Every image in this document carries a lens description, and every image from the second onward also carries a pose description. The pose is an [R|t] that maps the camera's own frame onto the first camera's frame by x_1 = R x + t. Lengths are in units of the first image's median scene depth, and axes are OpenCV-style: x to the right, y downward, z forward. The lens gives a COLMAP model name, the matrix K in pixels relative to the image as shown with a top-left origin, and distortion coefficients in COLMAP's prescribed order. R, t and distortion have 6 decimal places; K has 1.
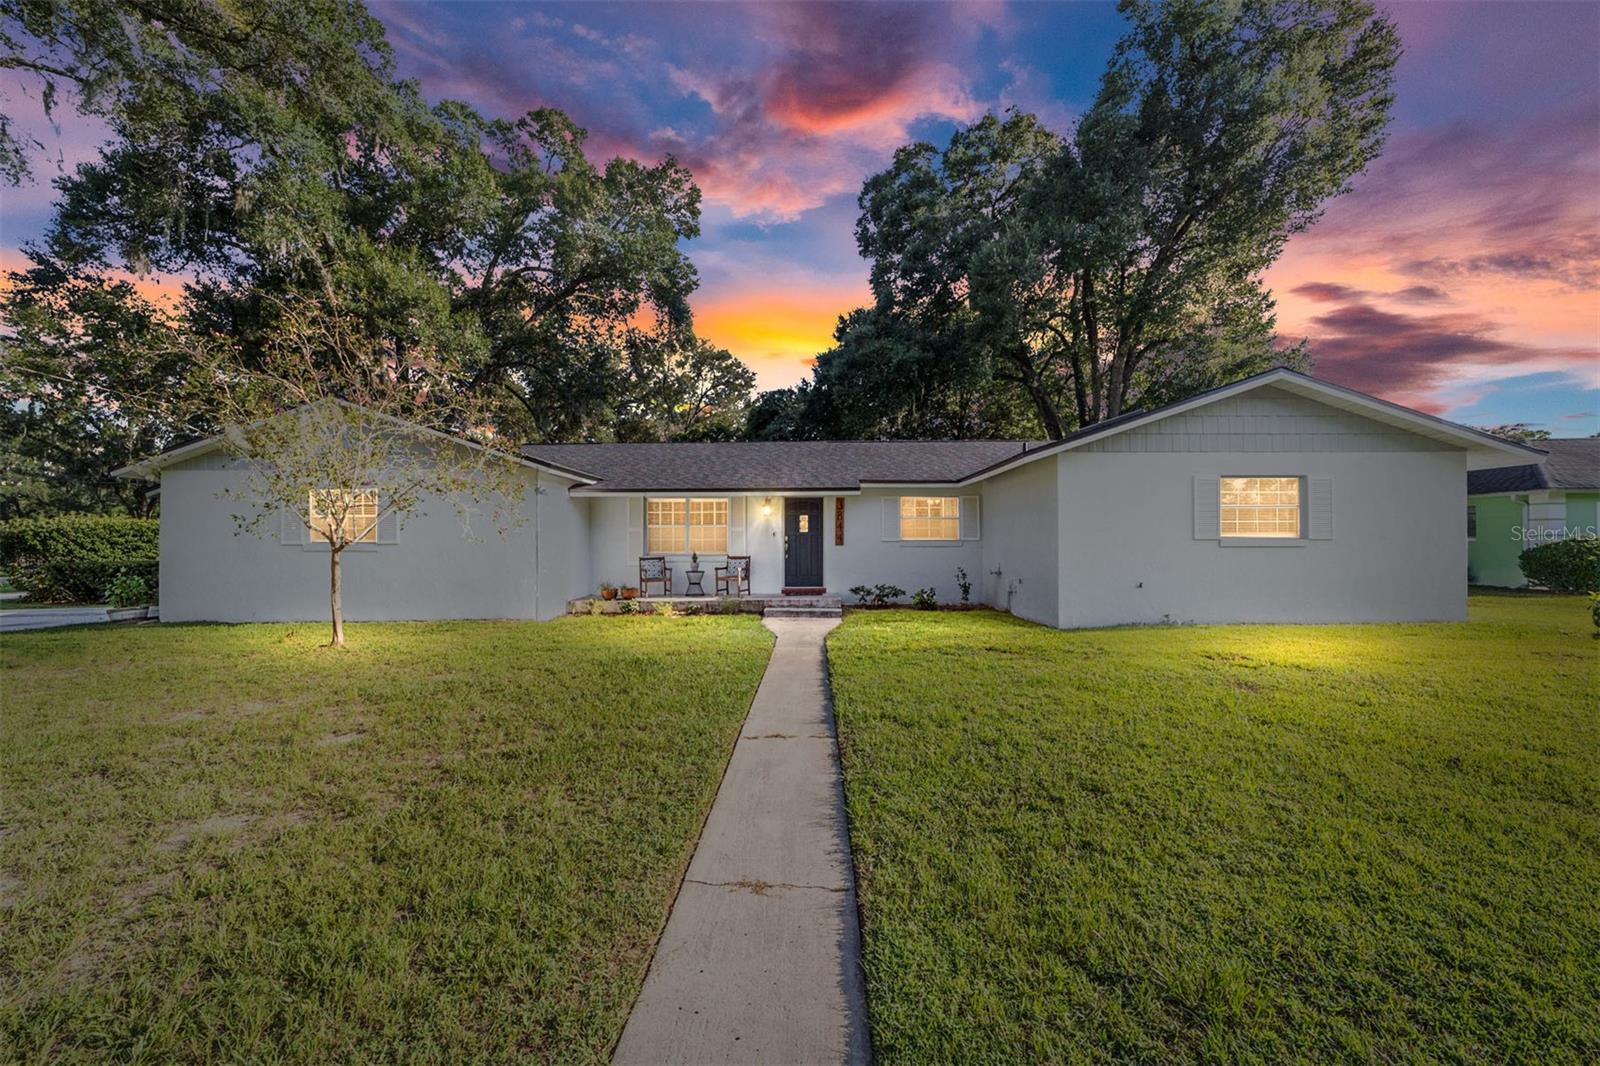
lens RADIAL K [[636.6, 0, 792.5], [0, 636.6, 539.4], [0, 0, 1]] dist [0.003400, 0.000286]
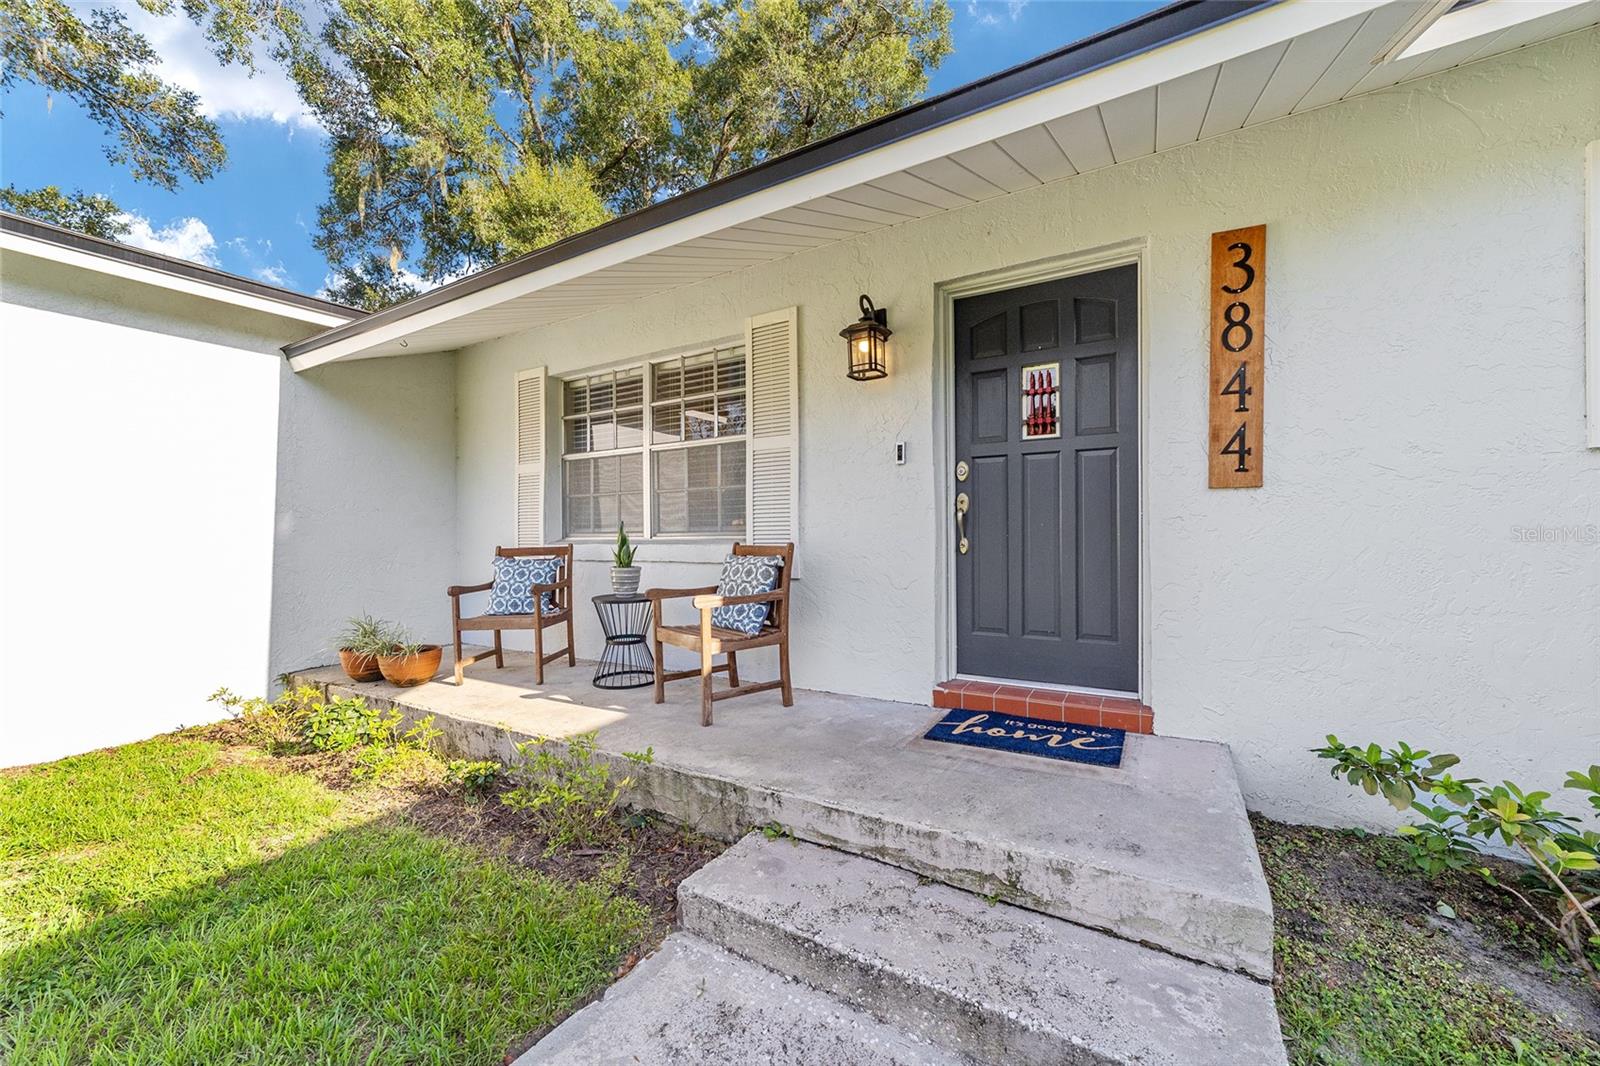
lens RADIAL K [[636.6, 0, 802.1], [0, 636.6, 533.7], [0, 0, 1]] dist [0.003400, 0.000286]
pose [[0.873420, -0.007080, -0.486917, 0.025040], [0.011400, 0.999918, 0.005912, 0.009748], [0.486835, -0.010714, 0.873428, 0.361277]]
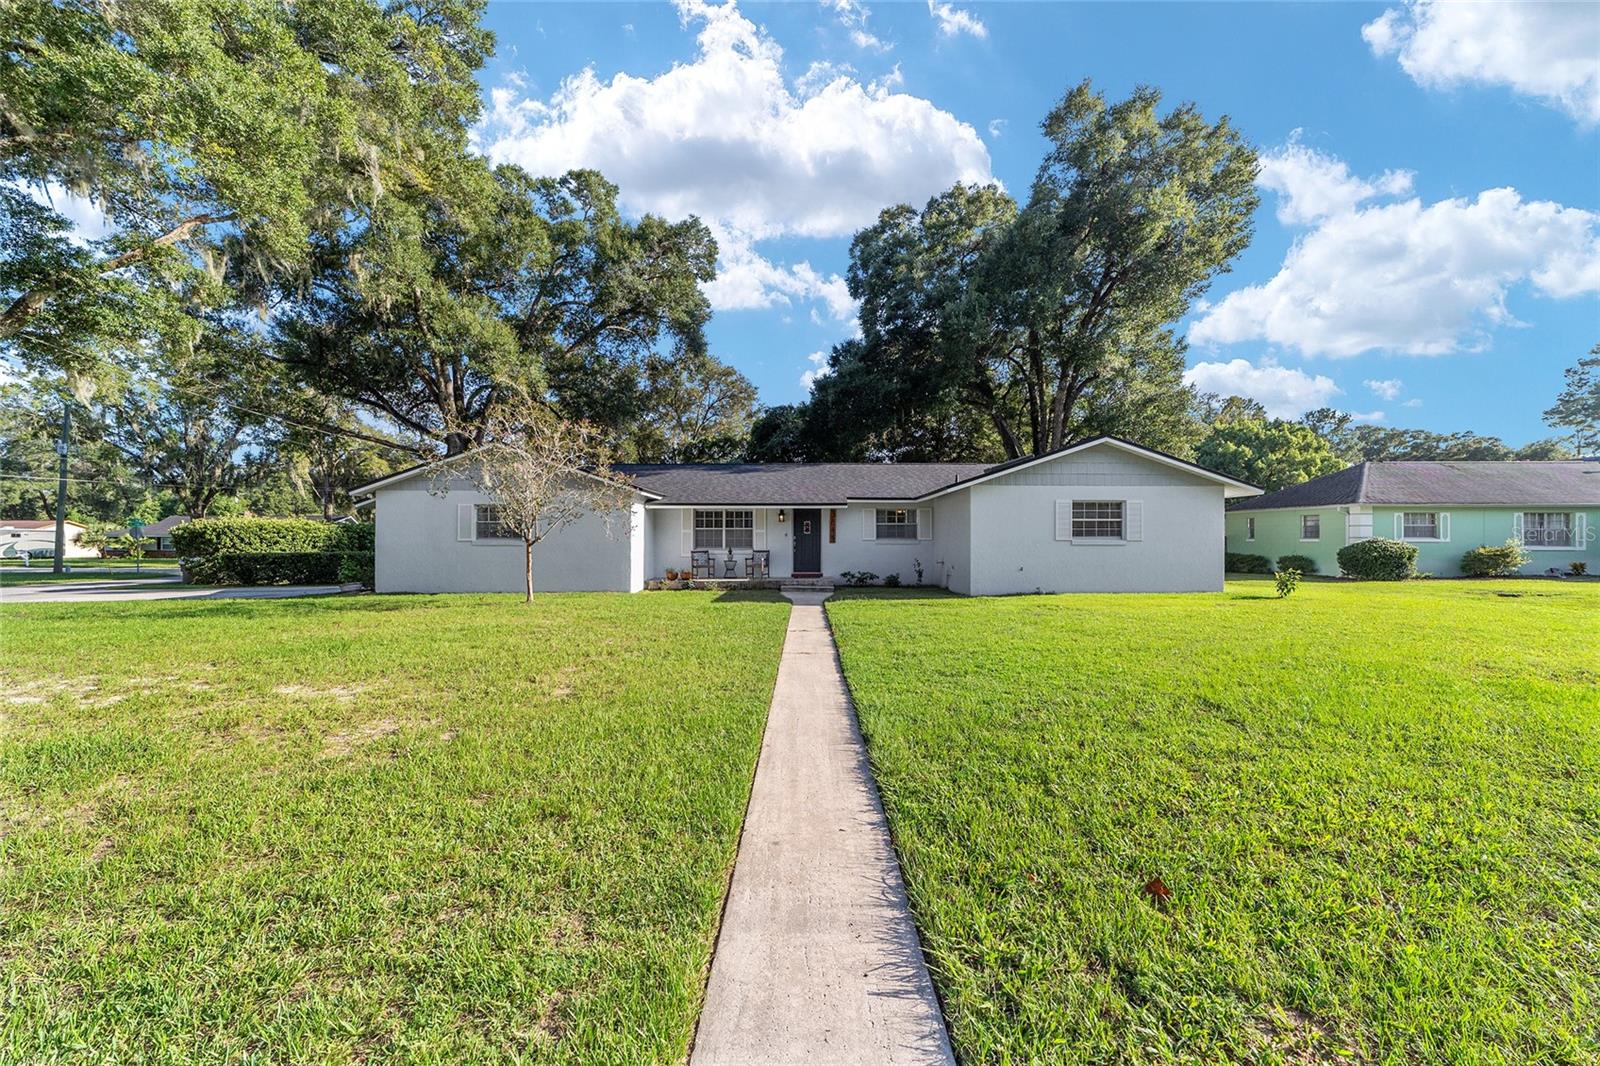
lens RADIAL K [[636.6, 0, 806.1], [0, 636.6, 537.3], [0, 0, 1]] dist [0.003400, 0.000286]
pose [[0.999449, 0.004735, 0.032838, -0.014470], [-0.004772, 0.999988, 0.001063, -0.002006], [-0.032833, -0.001219, 0.999460, -0.188491]]
